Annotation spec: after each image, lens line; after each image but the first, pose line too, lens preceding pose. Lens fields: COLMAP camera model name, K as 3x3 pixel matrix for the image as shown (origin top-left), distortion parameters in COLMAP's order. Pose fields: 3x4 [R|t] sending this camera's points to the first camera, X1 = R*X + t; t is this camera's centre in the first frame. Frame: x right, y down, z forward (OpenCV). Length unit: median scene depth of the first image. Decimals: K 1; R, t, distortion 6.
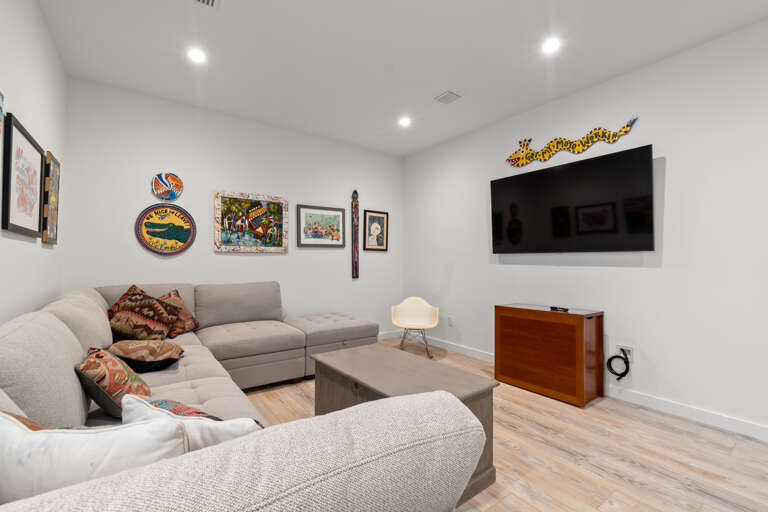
lens RADIAL K [[332.6, 0, 383.4], [0, 332.6, 261.7], [0, 0, 1]] dist [-0.004768, -0.000390]
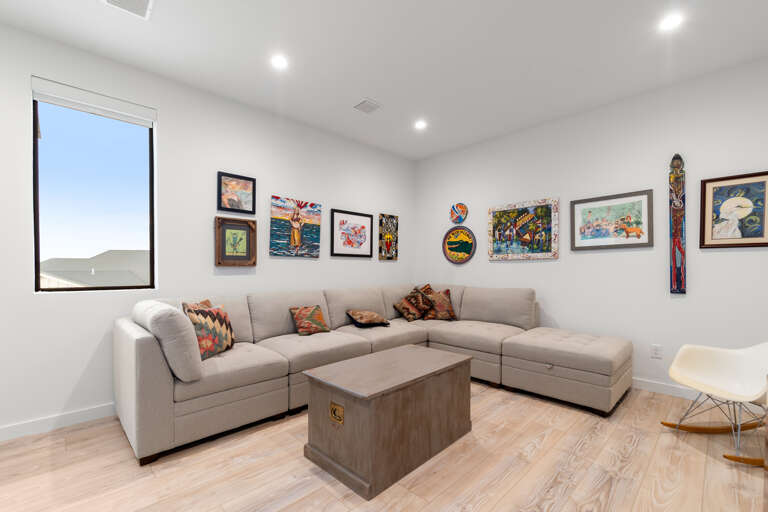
lens RADIAL K [[332.6, 0, 365.8], [0, 332.6, 278.1], [0, 0, 1]] dist [-0.004768, -0.000390]
pose [[0.106936, 0.027590, -0.993883, 0.589624], [0.007621, 0.999563, 0.028567, -0.003219], [0.994237, -0.010630, 0.106679, 0.417366]]
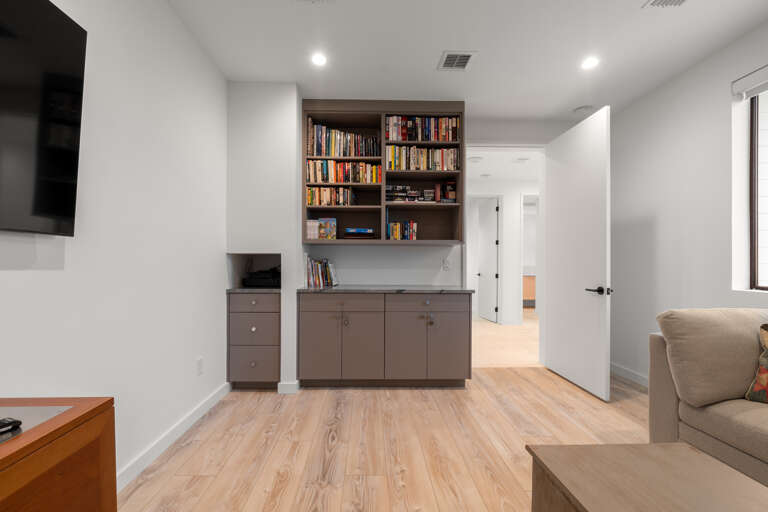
lens RADIAL K [[332.6, 0, 374.4], [0, 332.6, 266.3], [0, 0, 1]] dist [-0.004768, -0.000390]
pose [[-0.810995, -0.015140, 0.584857, 0.097661], [-0.017275, 0.999849, 0.001928, 0.003564], [-0.584797, -0.008540, -0.811134, 0.797115]]
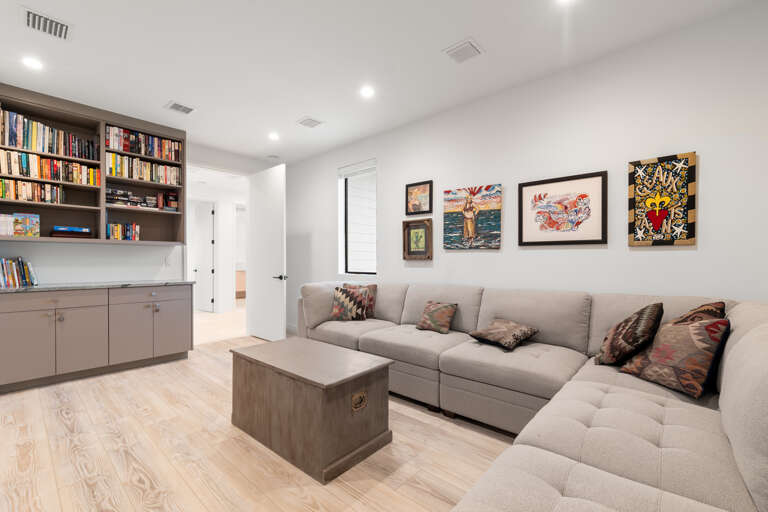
lens RADIAL K [[332.6, 0, 377.5], [0, 332.6, 259.1], [0, 0, 1]] dist [-0.004768, -0.000390]
pose [[-0.981724, -0.008349, -0.190129, 0.005133], [-0.005053, 0.999829, -0.017811, 0.003839], [0.190245, -0.016525, -0.981598, 1.148726]]
